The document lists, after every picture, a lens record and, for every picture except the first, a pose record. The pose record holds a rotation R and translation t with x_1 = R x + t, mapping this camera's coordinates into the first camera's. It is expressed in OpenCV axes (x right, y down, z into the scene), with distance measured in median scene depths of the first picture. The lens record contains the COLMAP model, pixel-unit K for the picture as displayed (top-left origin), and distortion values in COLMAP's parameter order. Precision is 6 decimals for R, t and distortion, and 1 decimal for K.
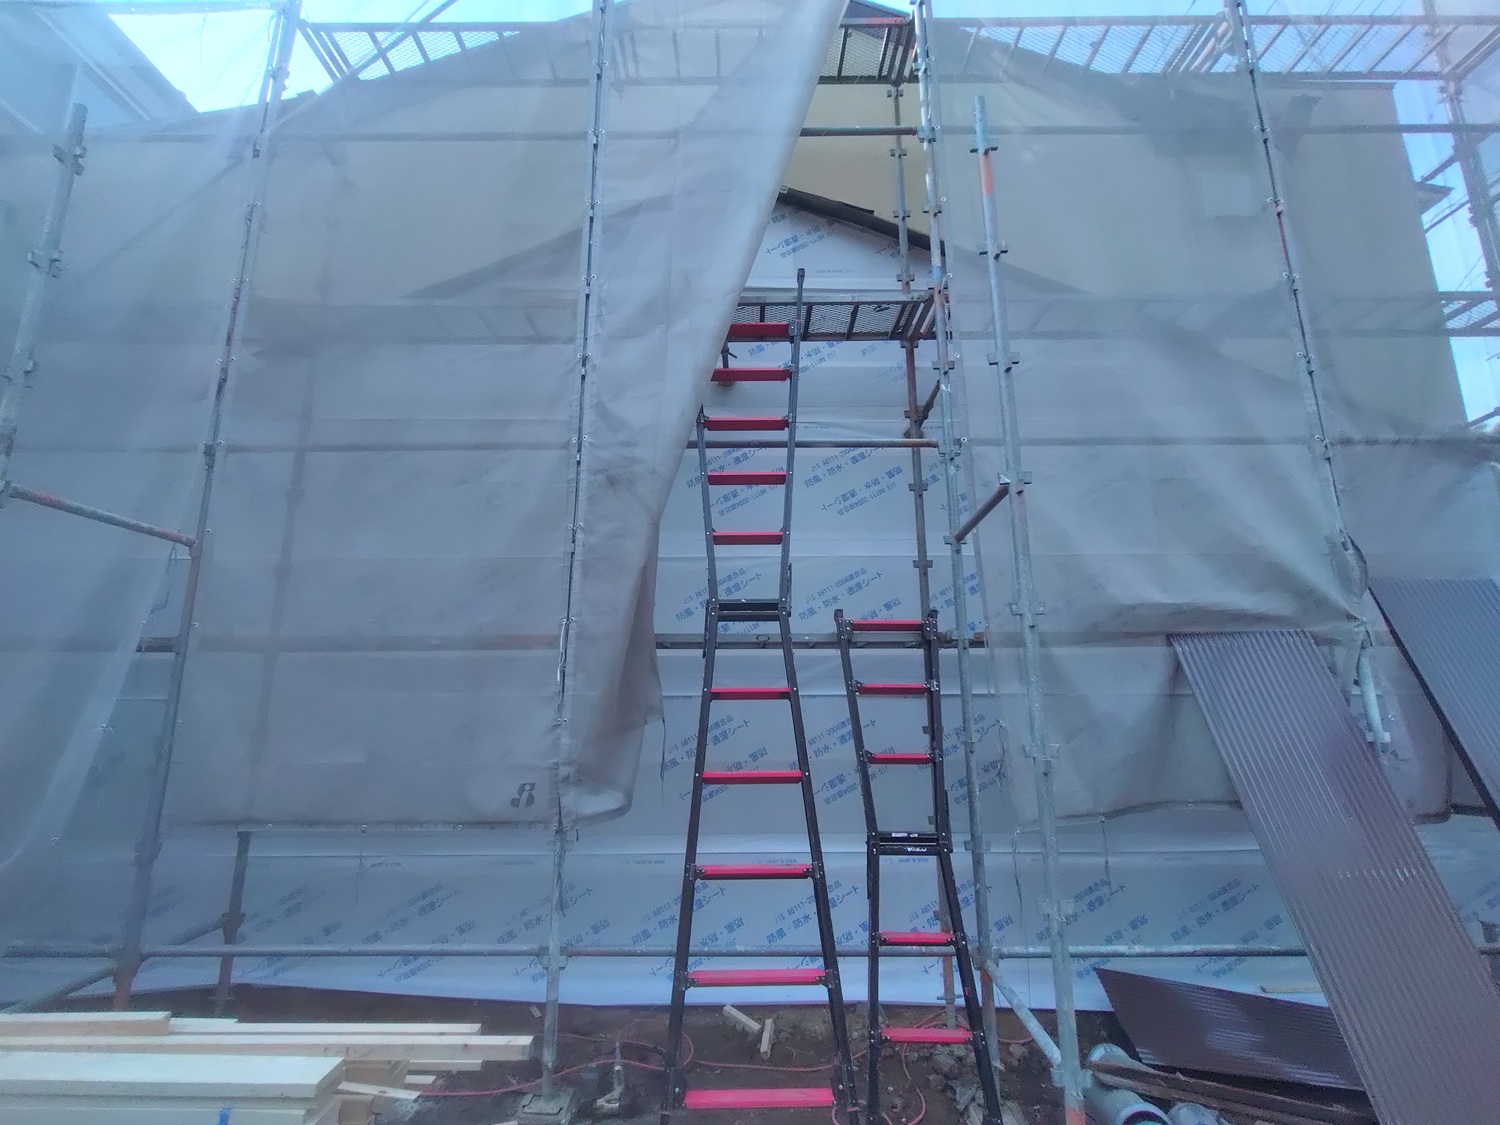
lens RADIAL K [[661.3, 0, 754.2], [0, 661.3, 563.7], [0, 0, 1]] dist [0.000118, -0.001204]
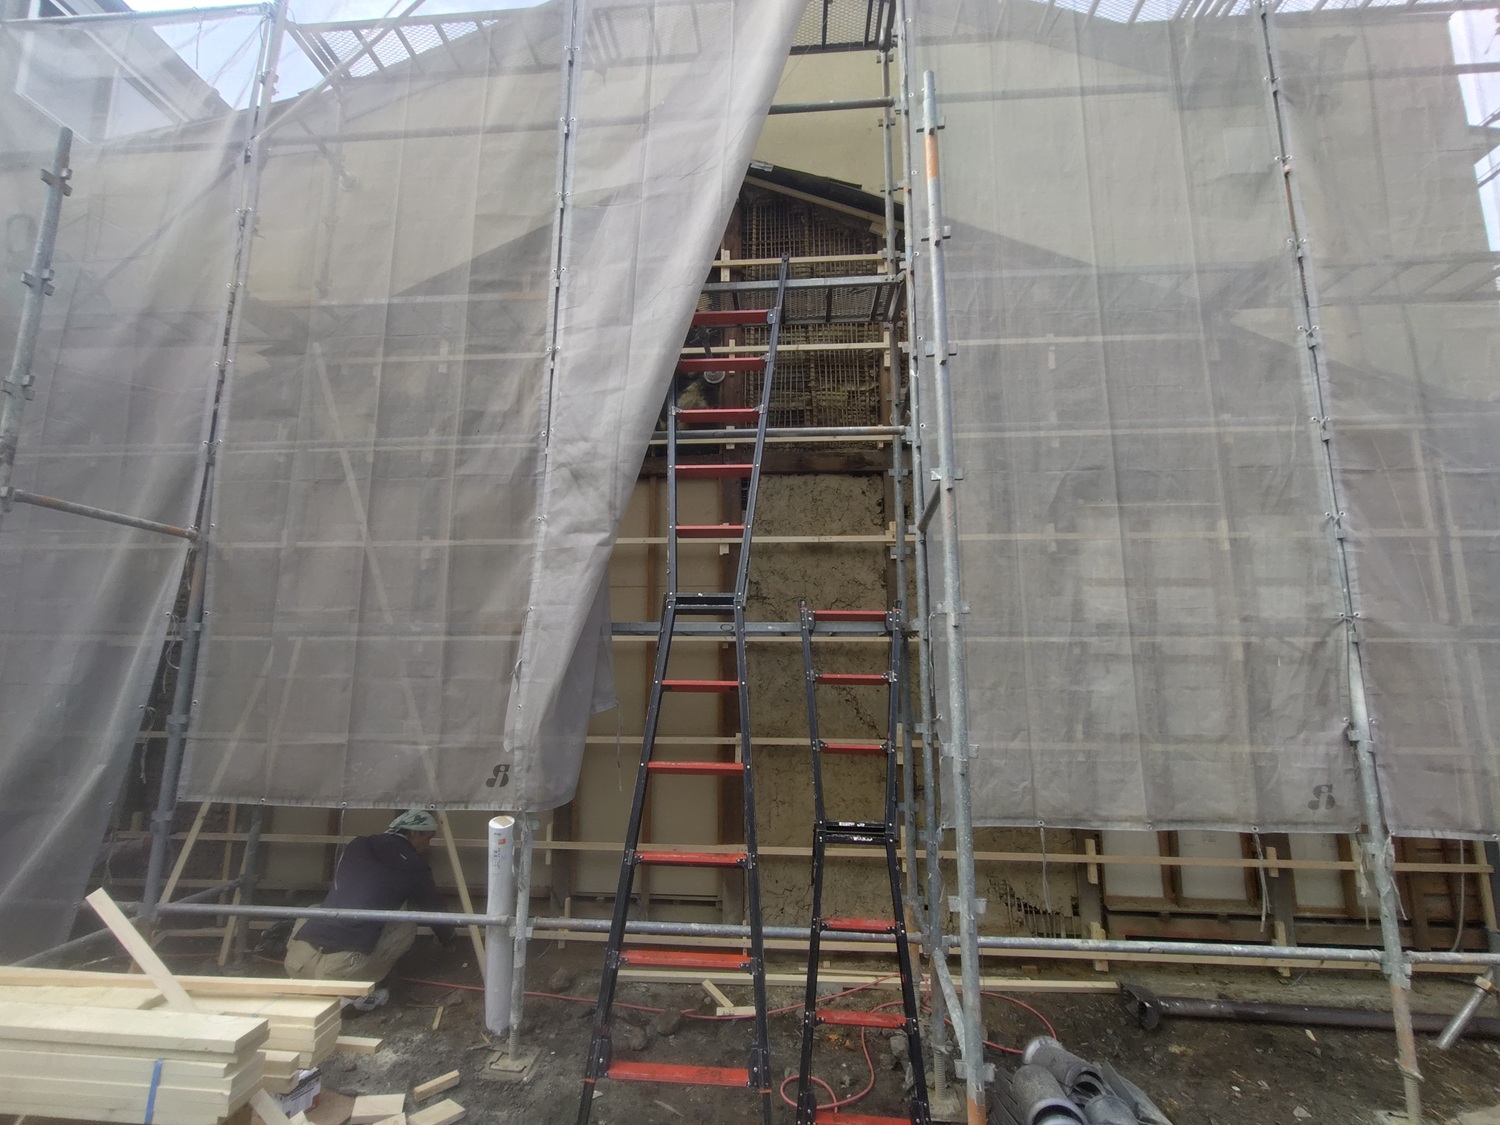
lens RADIAL K [[661.3, 0, 739.5], [0, 661.3, 567.1], [0, 0, 1]] dist [0.000118, -0.001204]
pose [[0.997181, -0.001310, -0.075019, 0.097831], [0.004489, 0.999098, 0.042217, -0.020696], [0.074896, -0.042434, 0.996288, -0.005205]]
